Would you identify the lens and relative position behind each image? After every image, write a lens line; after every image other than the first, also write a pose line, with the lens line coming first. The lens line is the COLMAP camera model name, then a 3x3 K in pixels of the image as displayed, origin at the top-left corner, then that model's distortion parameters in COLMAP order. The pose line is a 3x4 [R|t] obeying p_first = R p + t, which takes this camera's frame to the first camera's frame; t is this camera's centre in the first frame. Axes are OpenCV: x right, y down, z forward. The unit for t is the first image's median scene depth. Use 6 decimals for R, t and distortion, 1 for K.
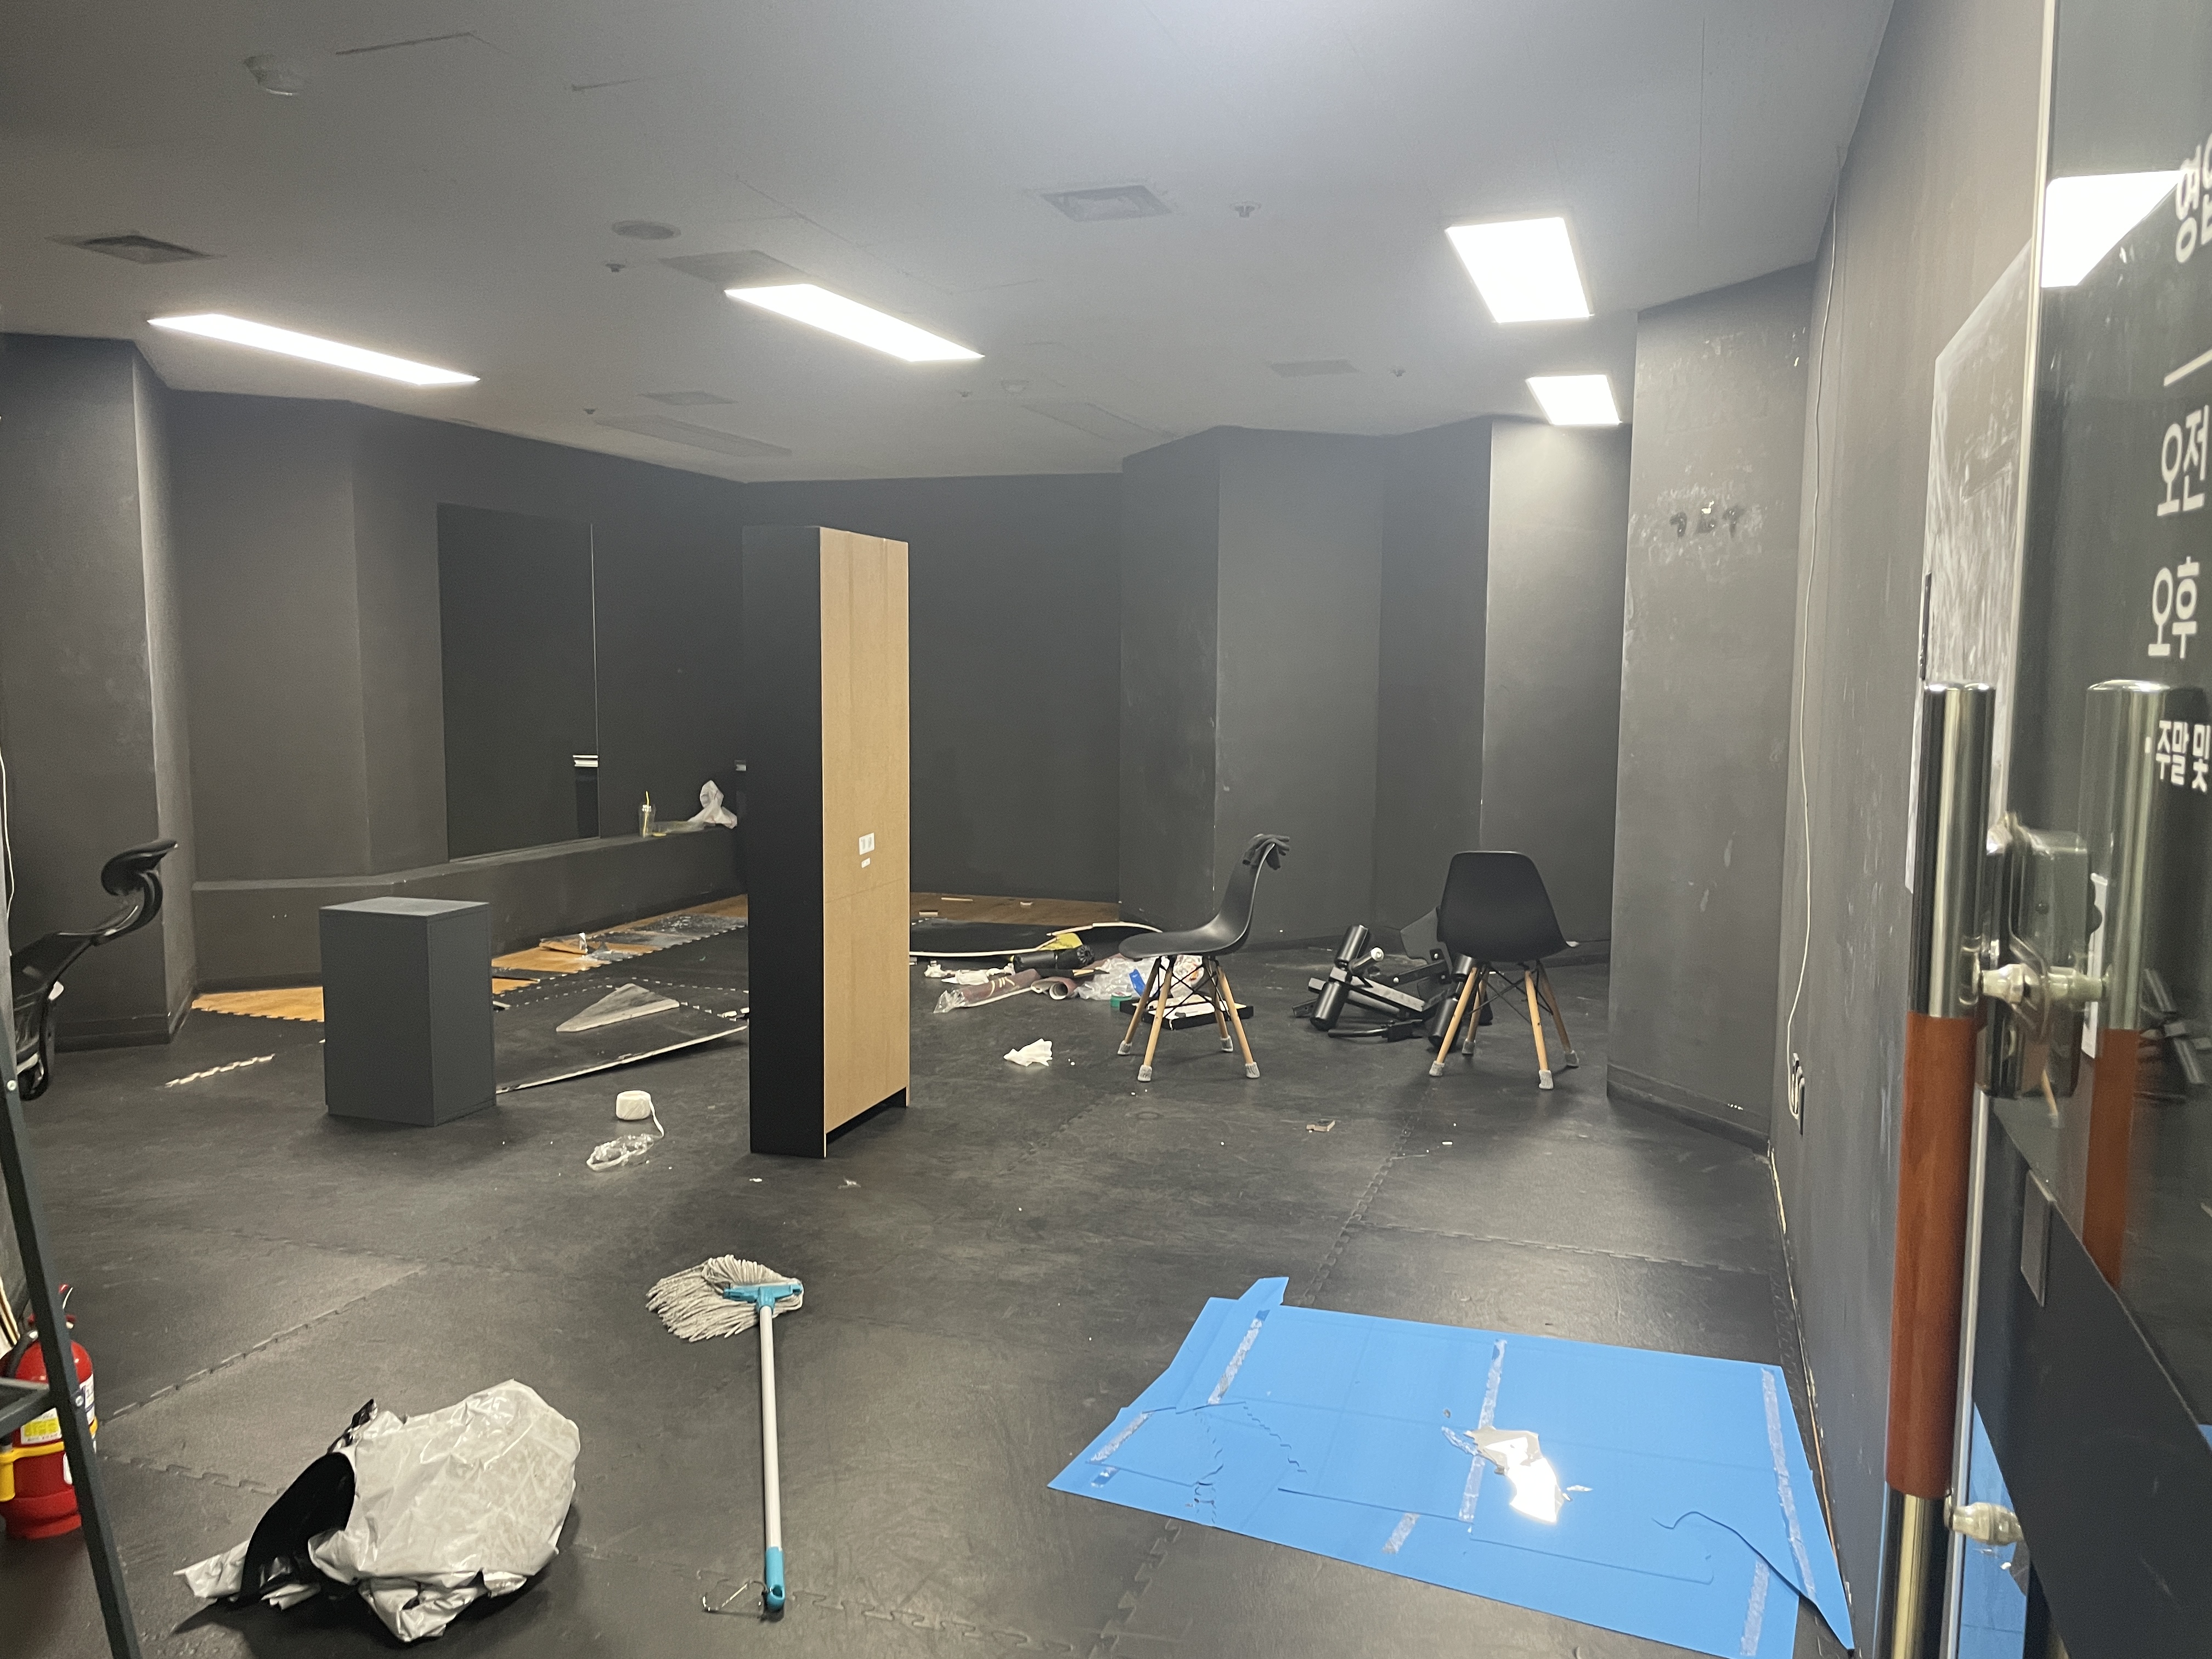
lens RADIAL K [[1659.6, 0, 1143.4], [0, 1659.6, 821.1], [0, 0, 1]] dist [0.018129, 0.000707]
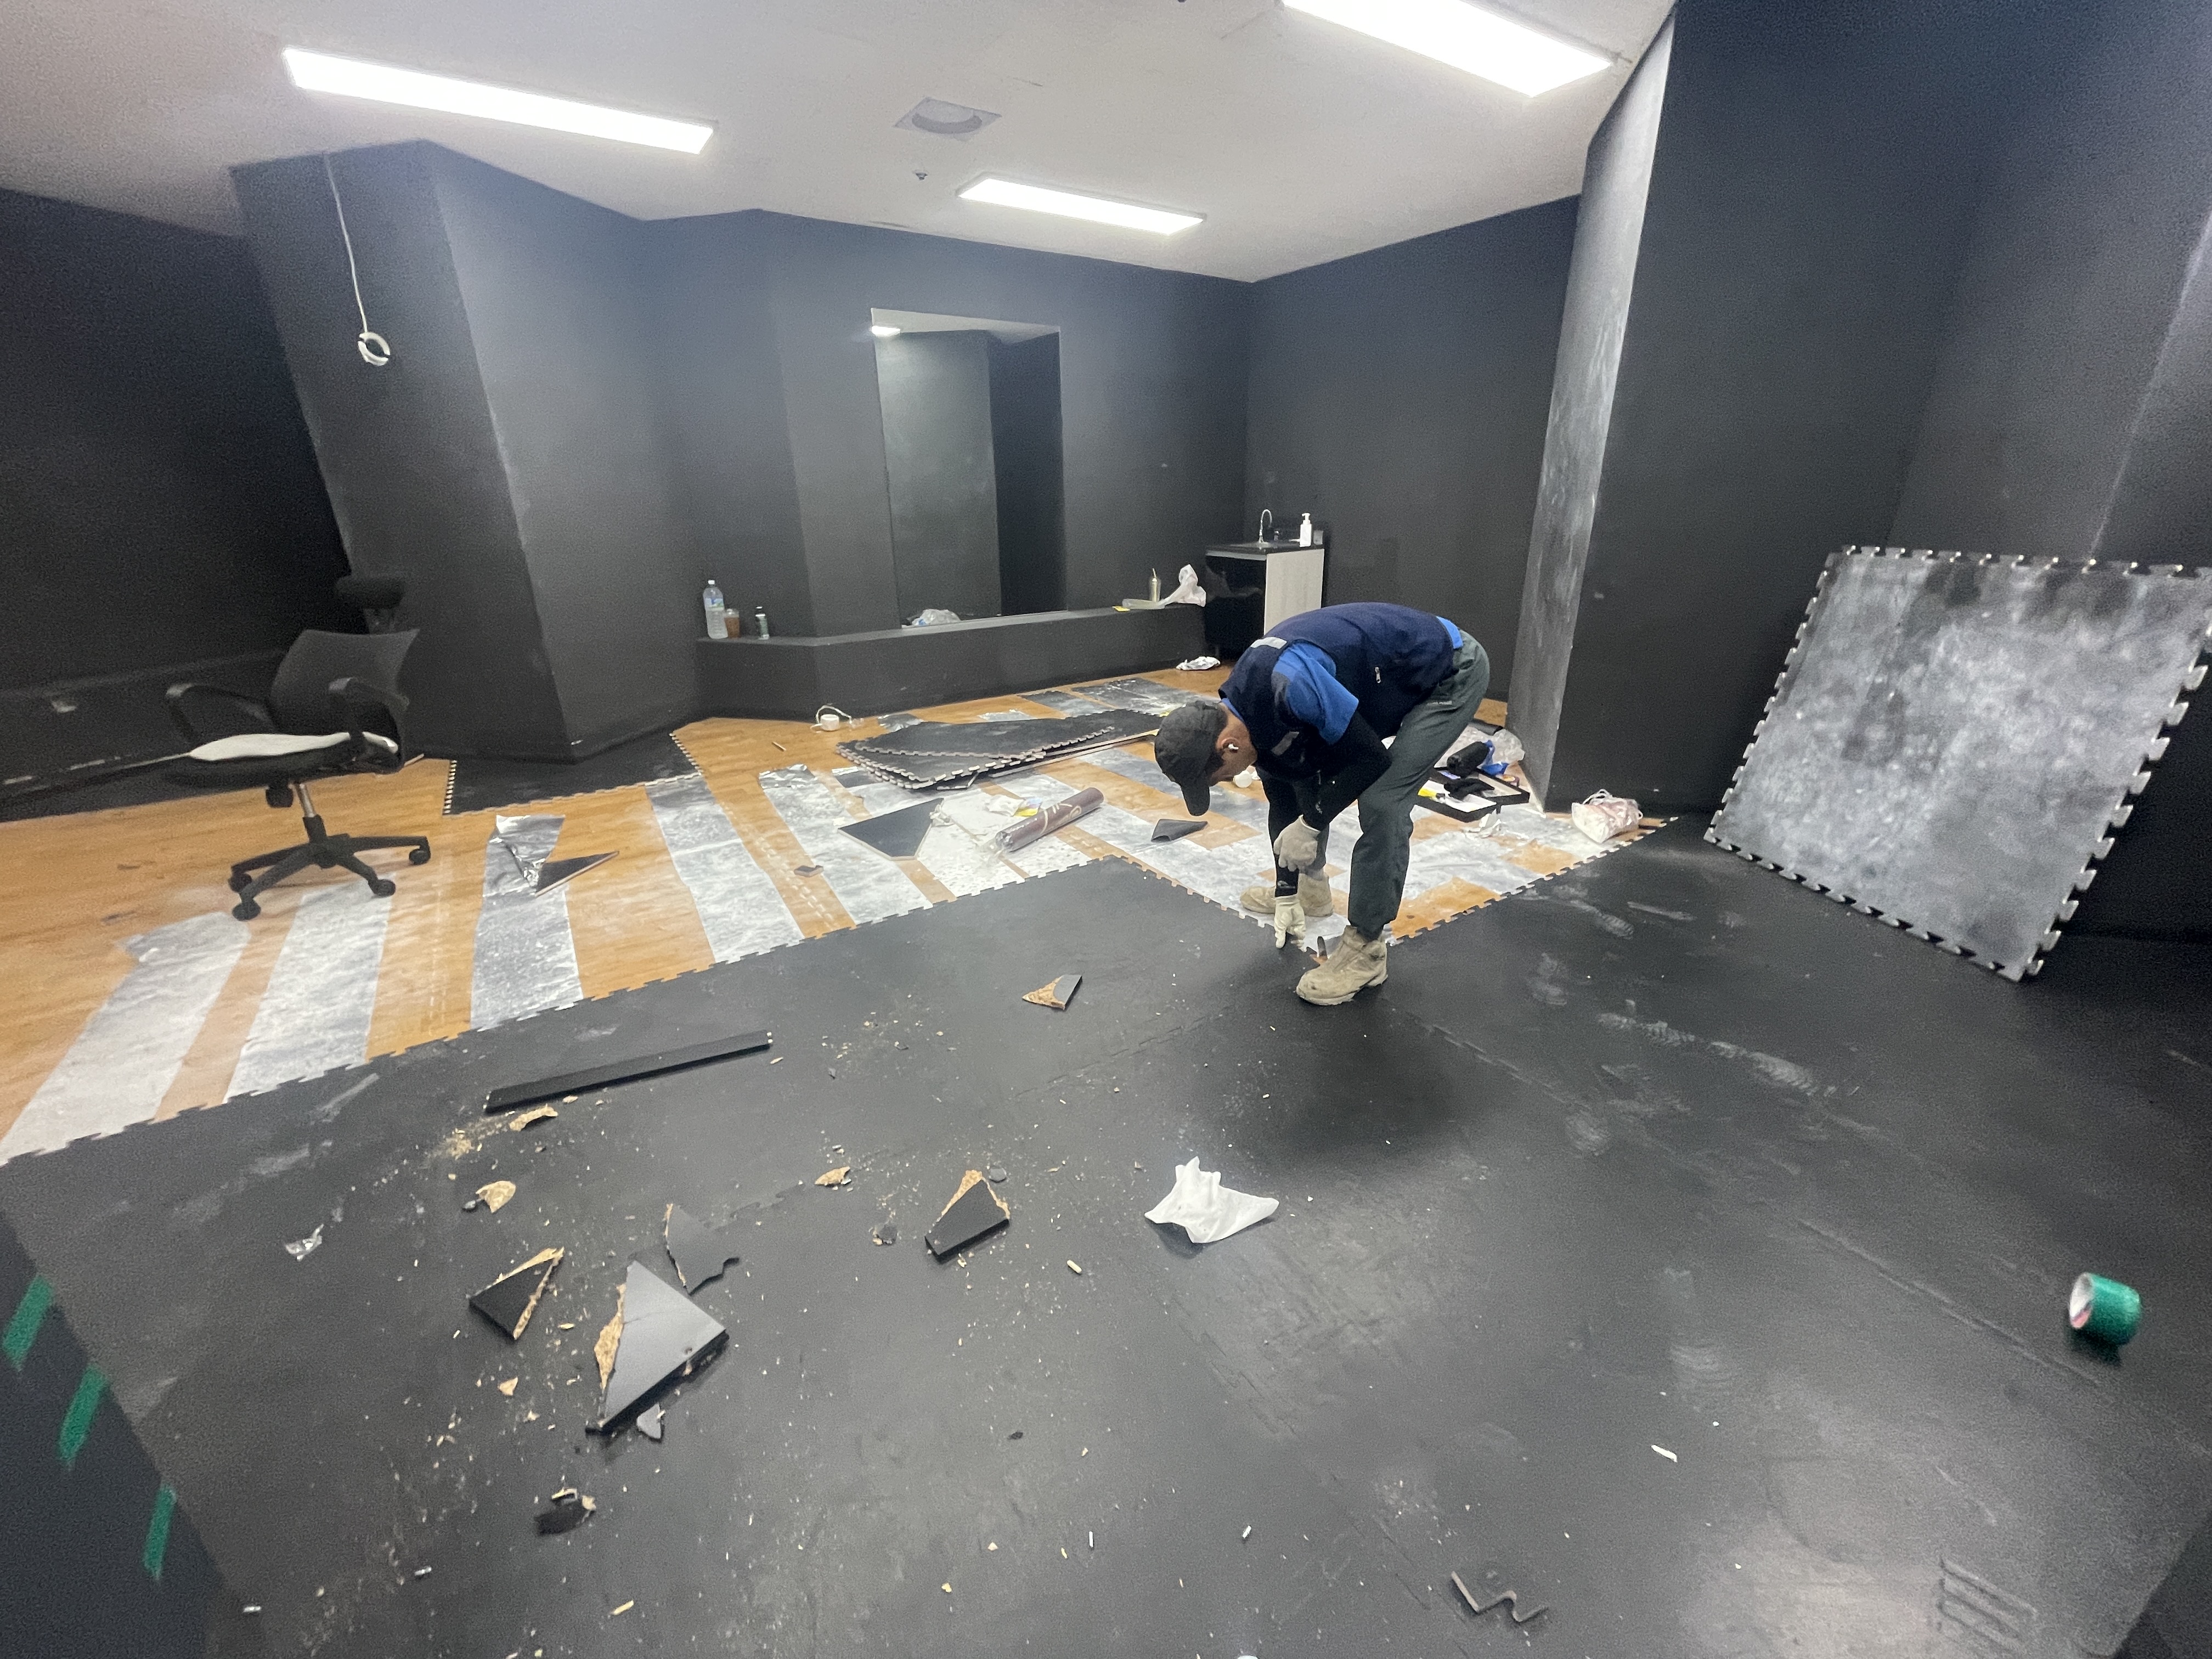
lens RADIAL K [[894.2, 0, 1114.5], [0, 894.2, 828.8], [0, 0, 1]] dist [-0.000222, -0.000659]
pose [[0.786165, 0.199804, -0.584827, 0.233318], [-0.035271, 0.959260, 0.280314, -0.040784], [0.617009, -0.199745, 0.761185, 0.925022]]
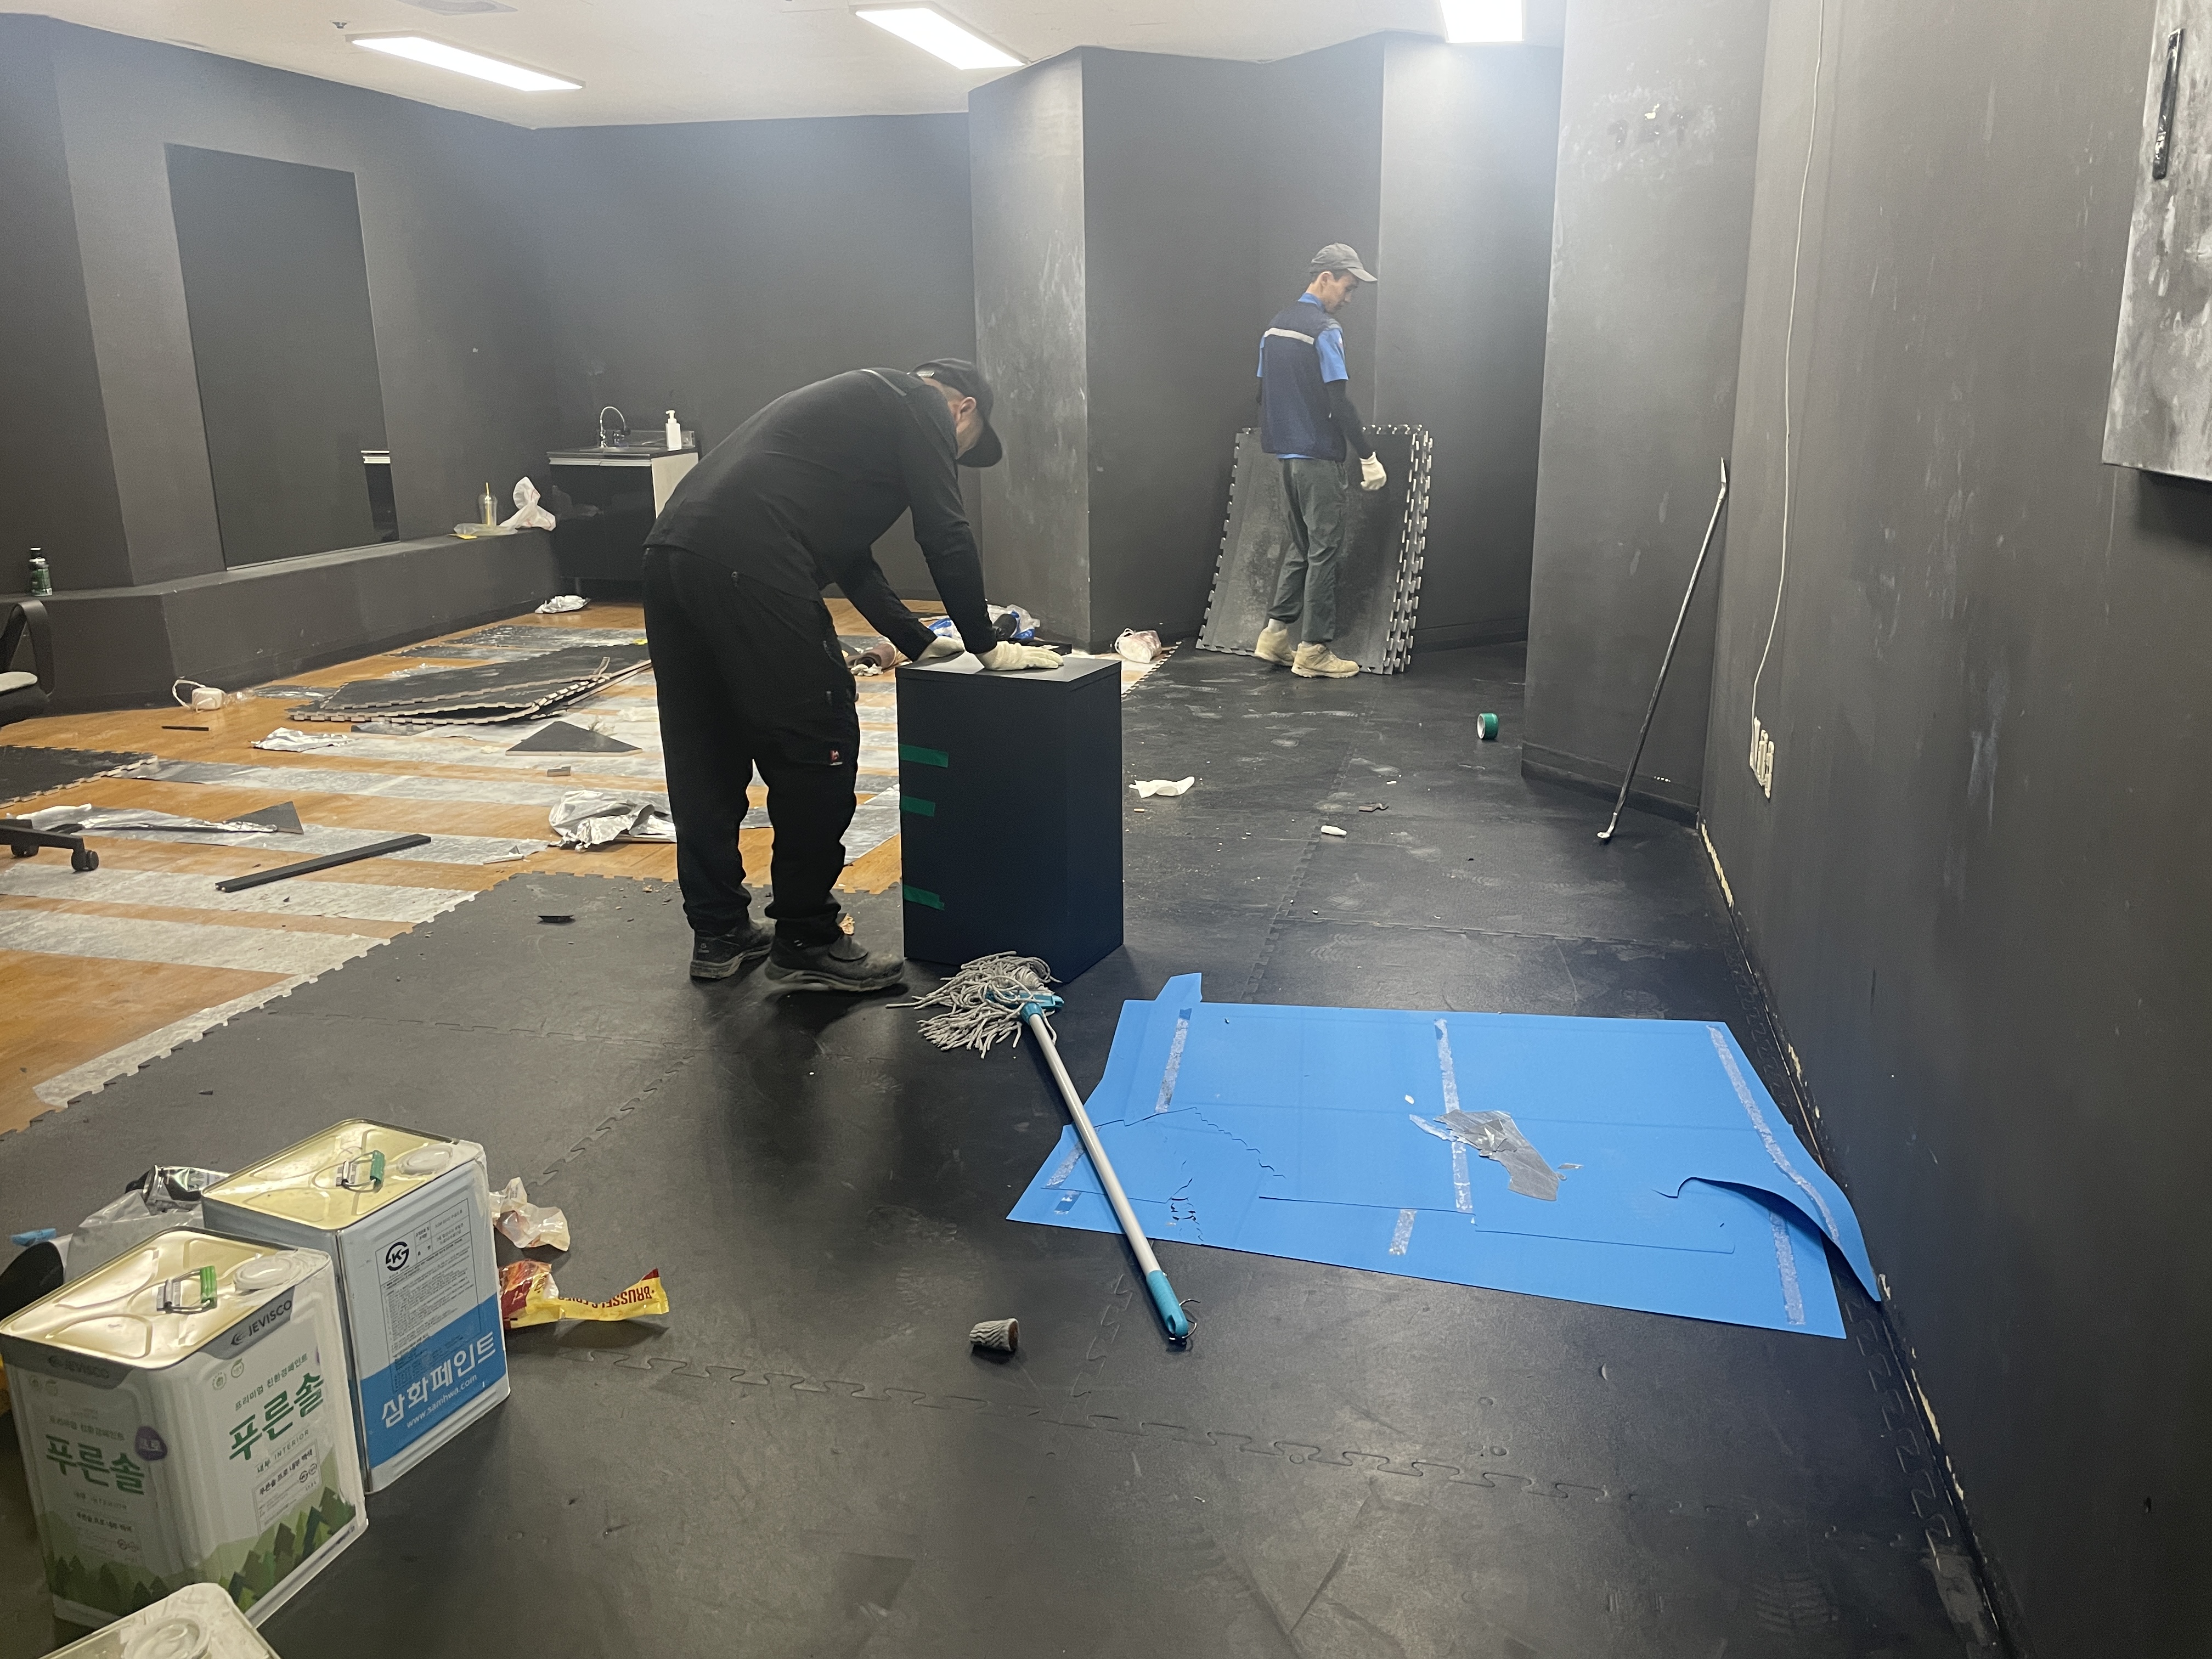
lens RADIAL K [[1686.3, 0, 1167.9], [0, 1686.3, 832.2], [0, 0, 1]] dist [-0.001235, -0.006383]
pose [[0.994504, -0.038406, 0.097404, -0.019015], [0.020740, 0.984122, 0.176277, 0.024953], [-0.102628, -0.173288, 0.979509, 0.078953]]
